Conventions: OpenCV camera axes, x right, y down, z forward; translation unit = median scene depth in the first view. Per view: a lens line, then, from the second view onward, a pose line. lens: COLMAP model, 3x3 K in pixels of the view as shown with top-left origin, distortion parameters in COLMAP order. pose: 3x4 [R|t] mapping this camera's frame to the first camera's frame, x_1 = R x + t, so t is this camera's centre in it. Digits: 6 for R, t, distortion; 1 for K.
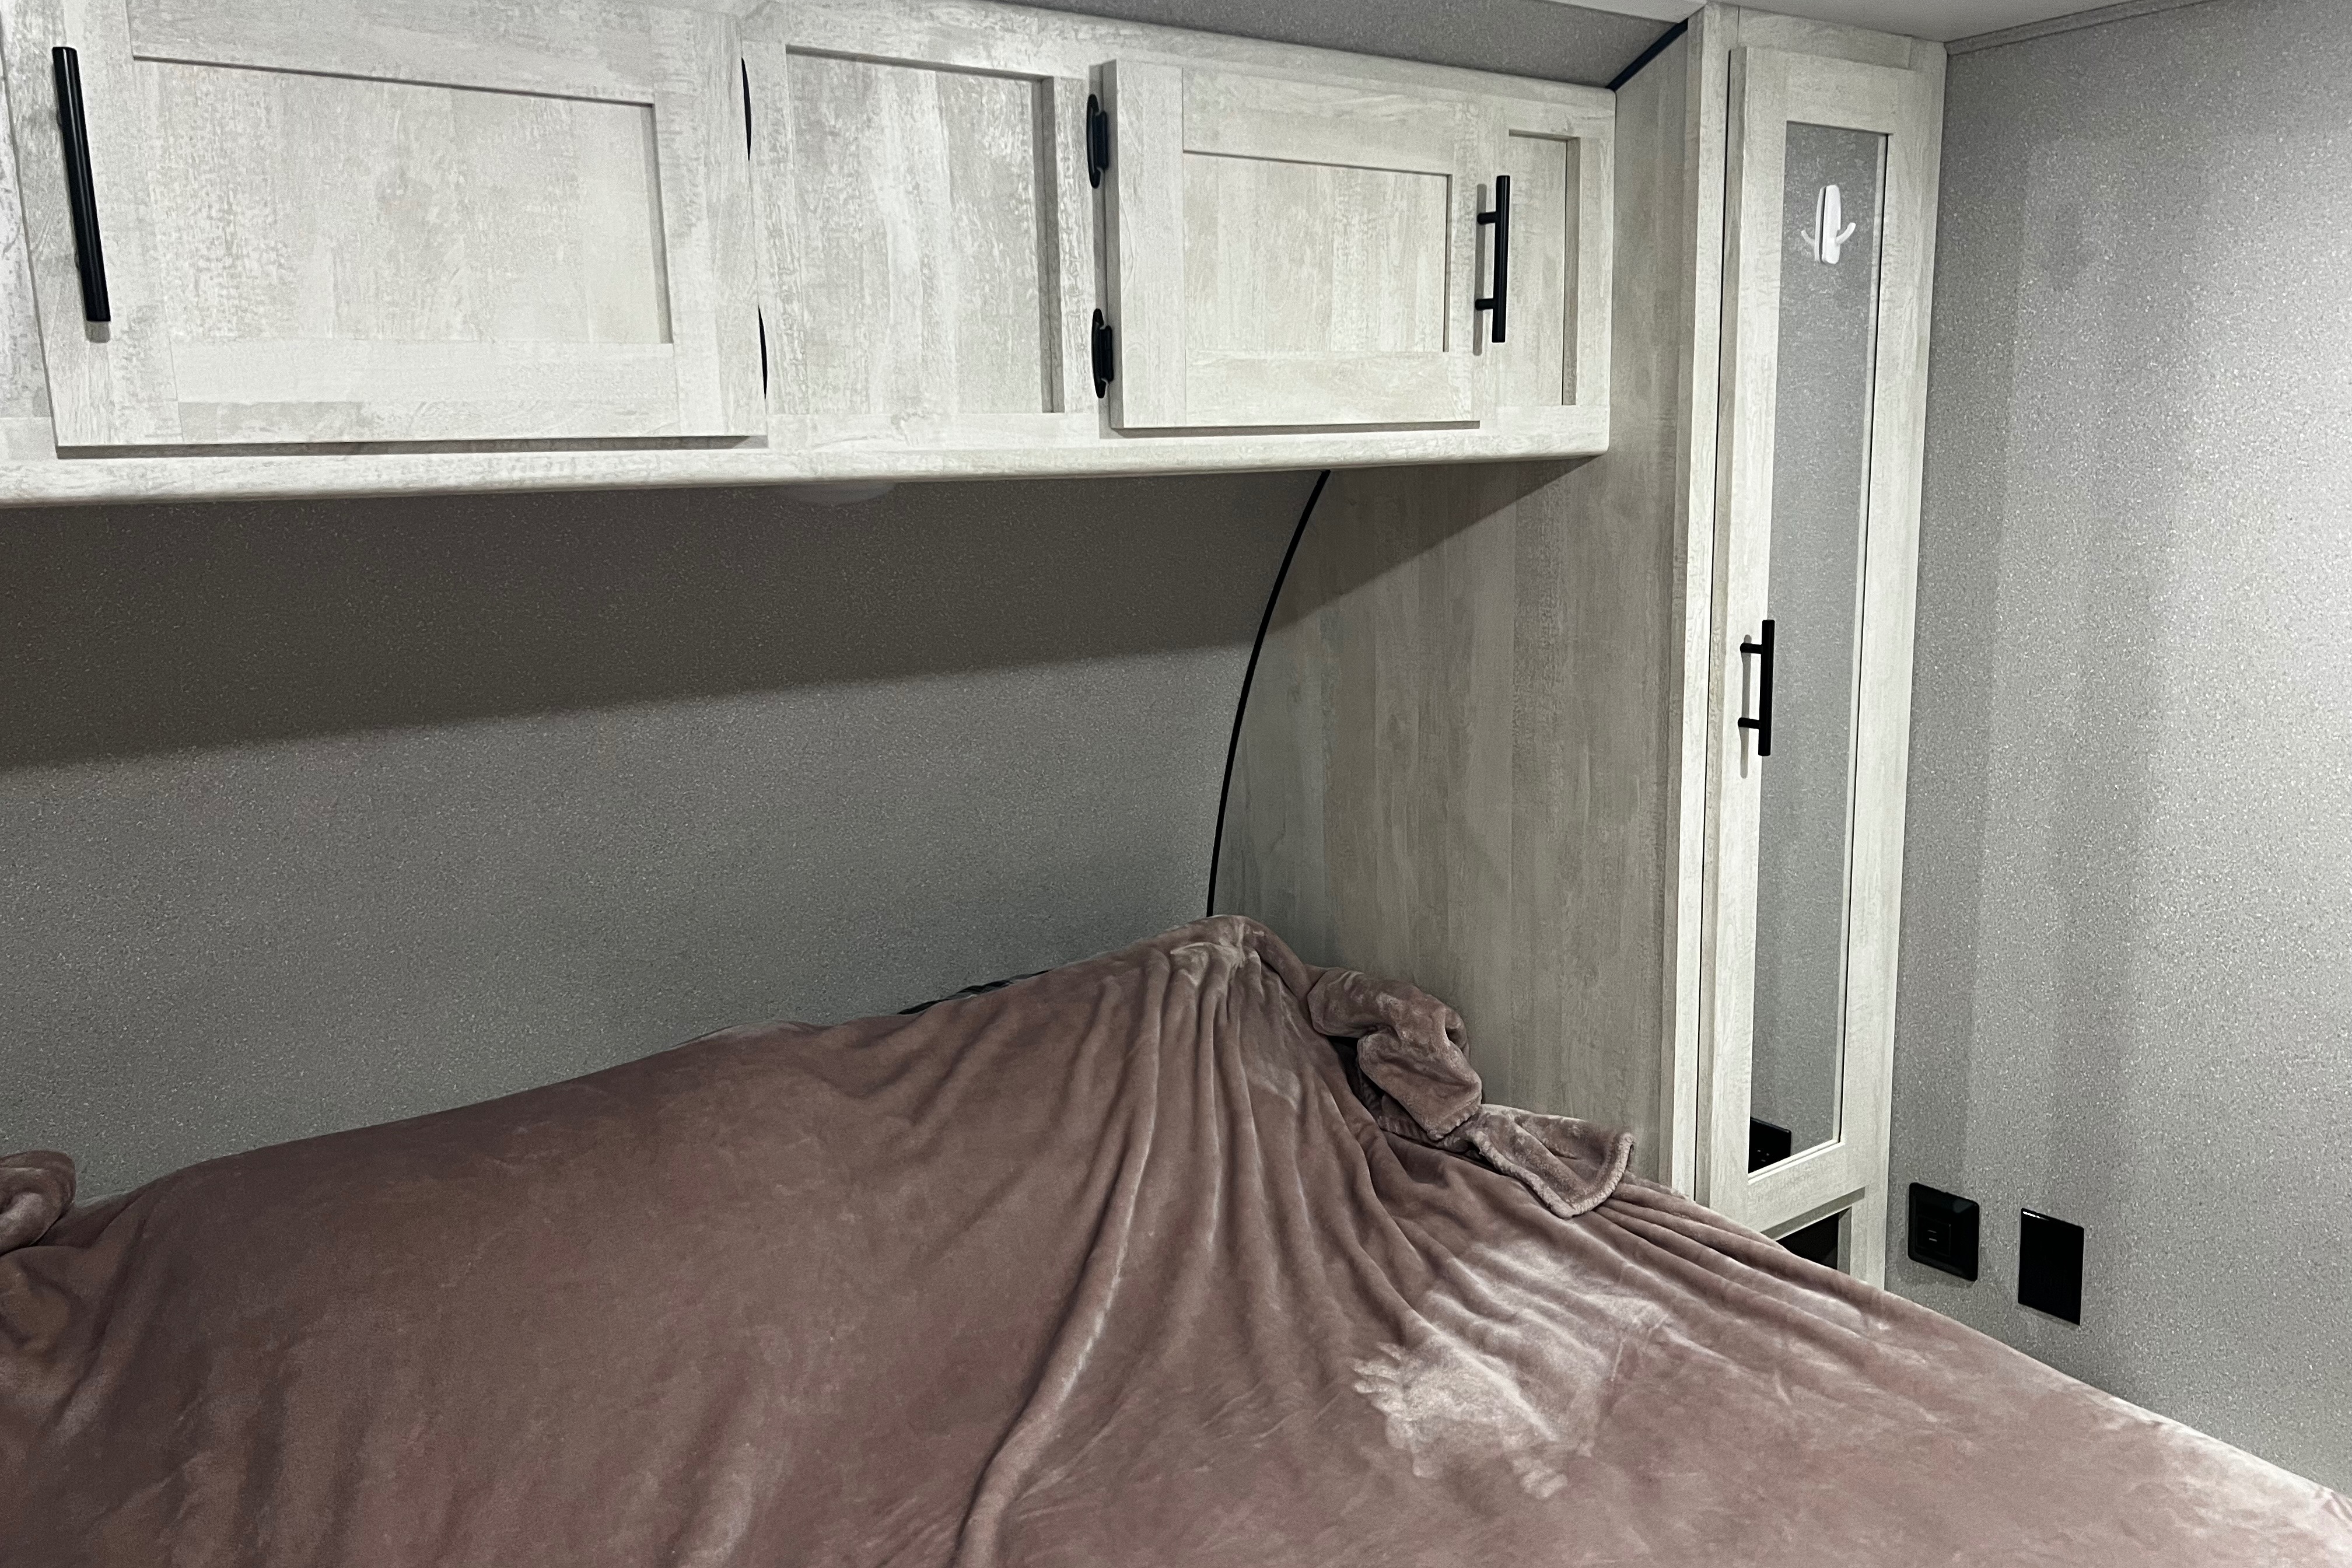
lens RADIAL K [[1817.9, 0, 1176.0], [0, 1817.9, 784.0], [0, 0, 1]] dist [0.023534, -0.006435]
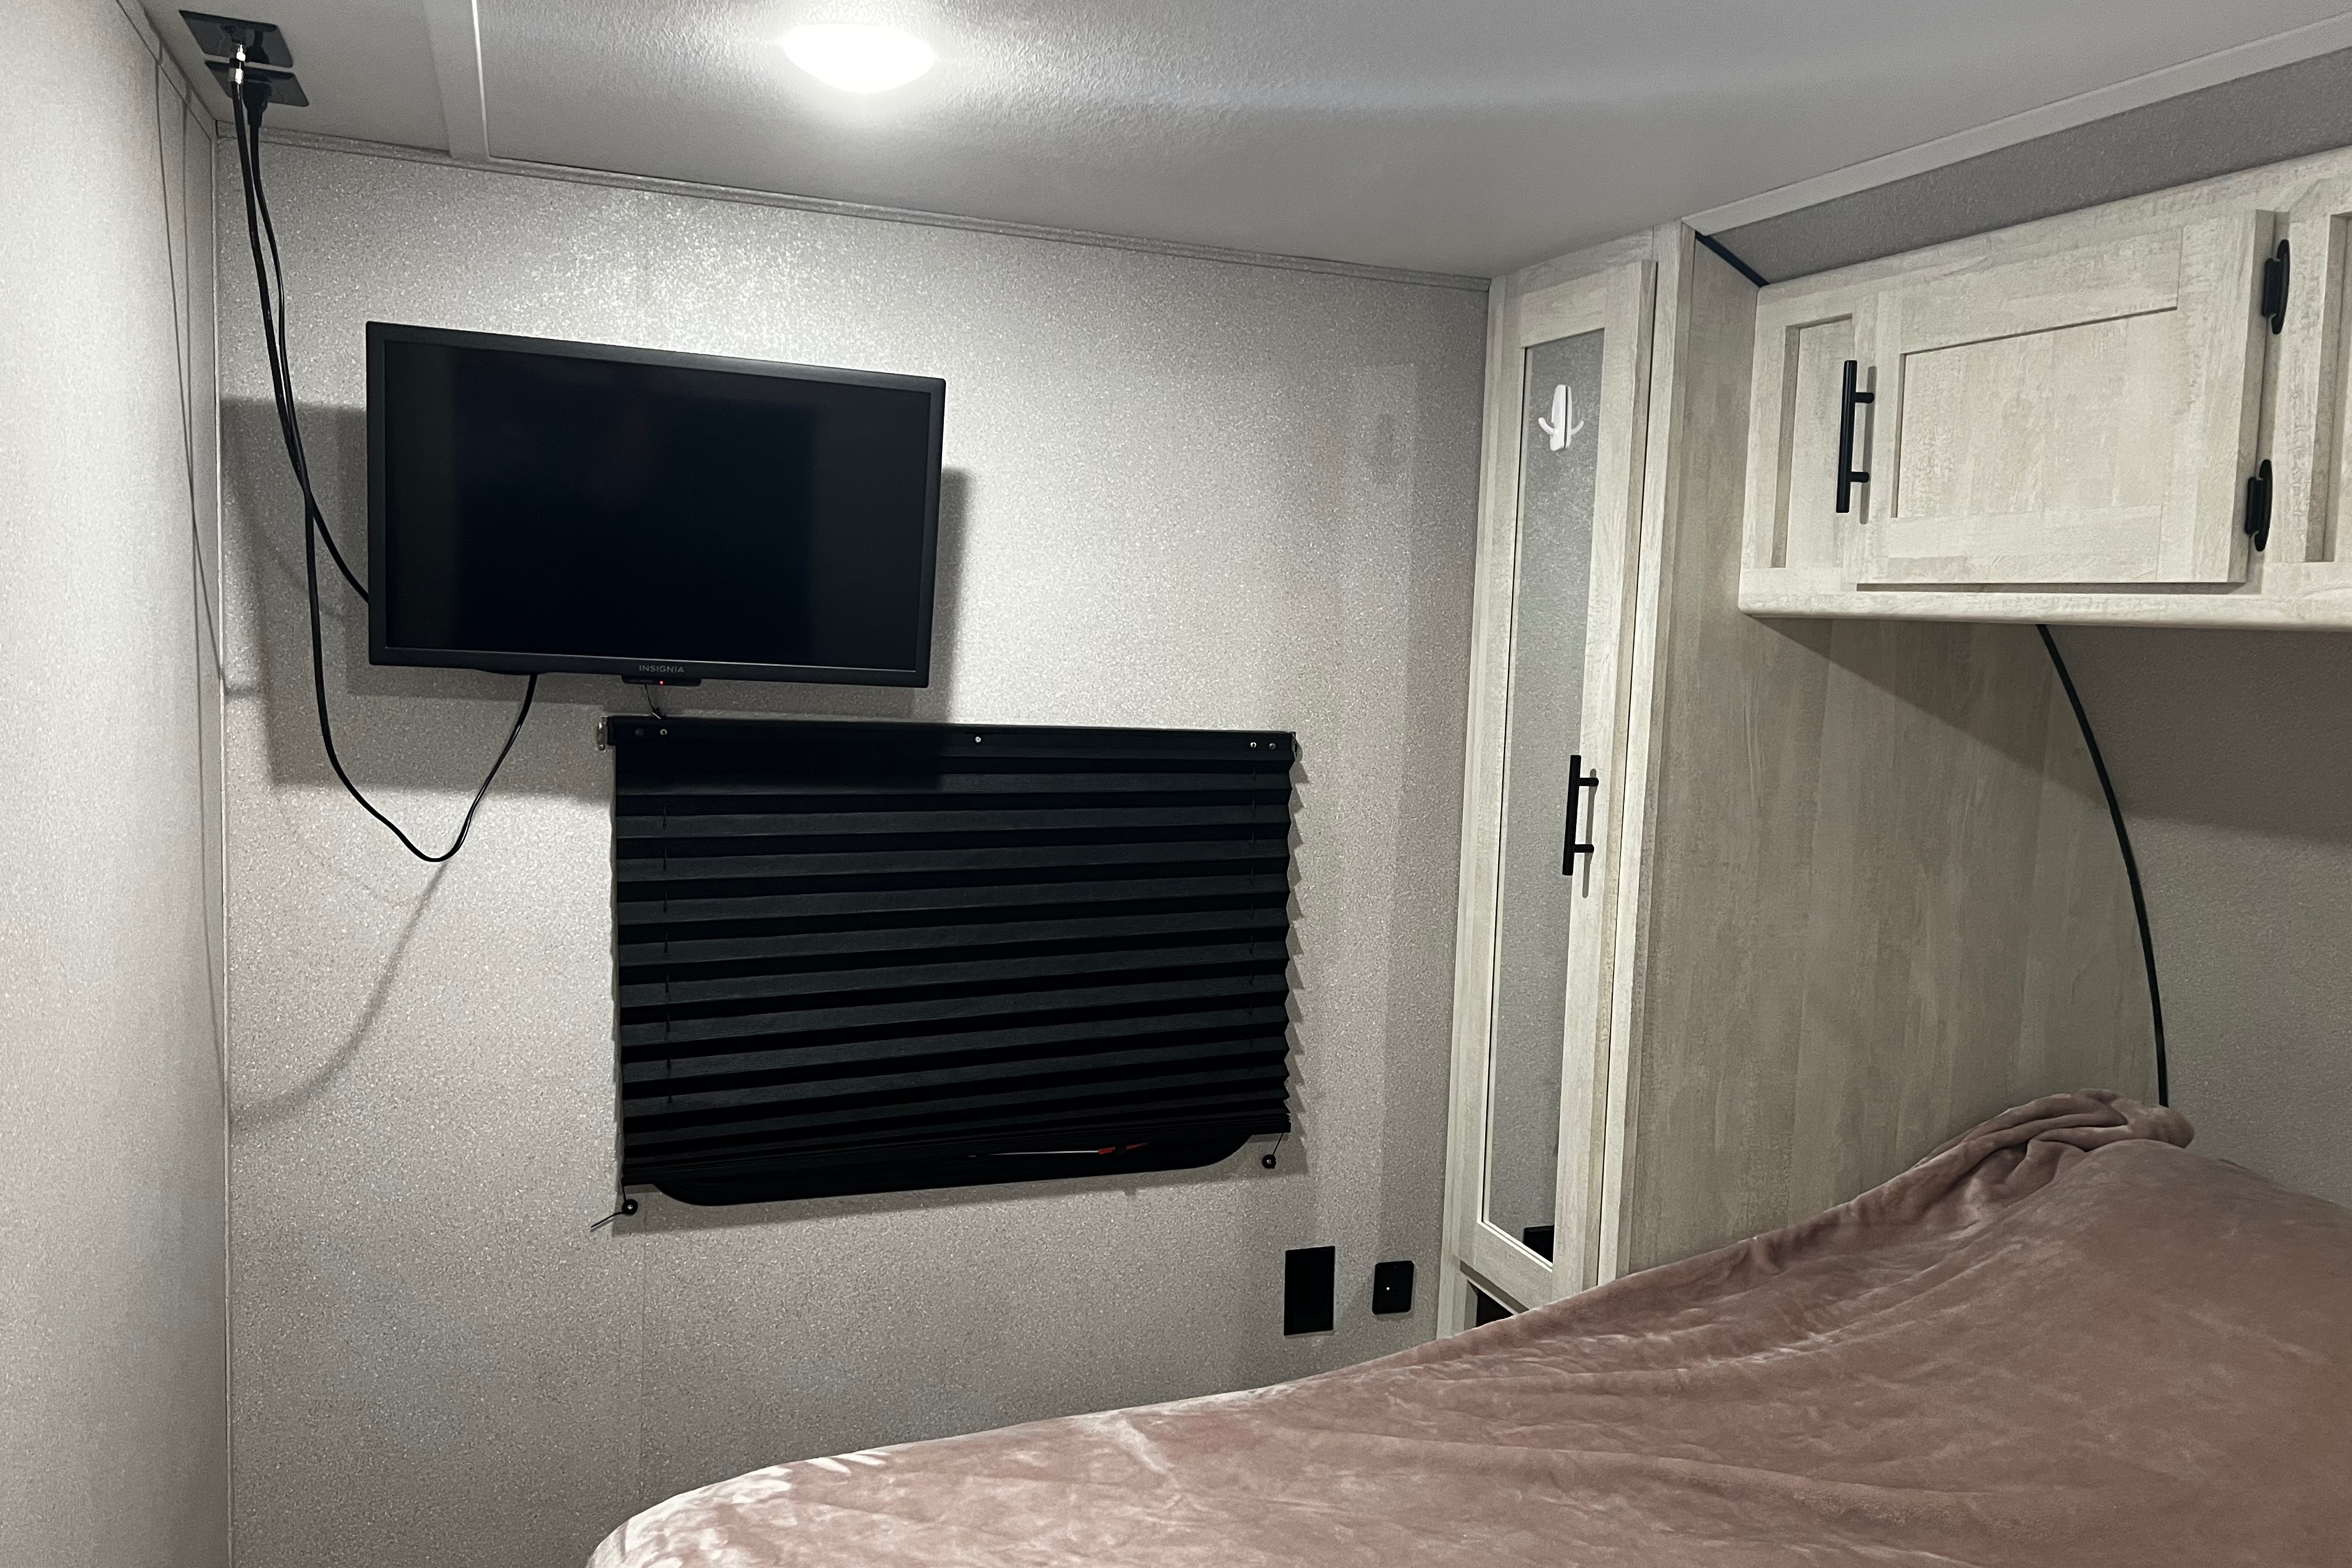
lens RADIAL K [[1817.9, 0, 1176.0], [0, 1817.9, 784.0], [0, 0, 1]] dist [0.023534, -0.006435]
pose [[-0.293869, 0.121820, -0.948051, 1.123919], [-0.178771, 0.967339, 0.179713, -0.177707], [0.938979, 0.222296, -0.262493, 0.807770]]
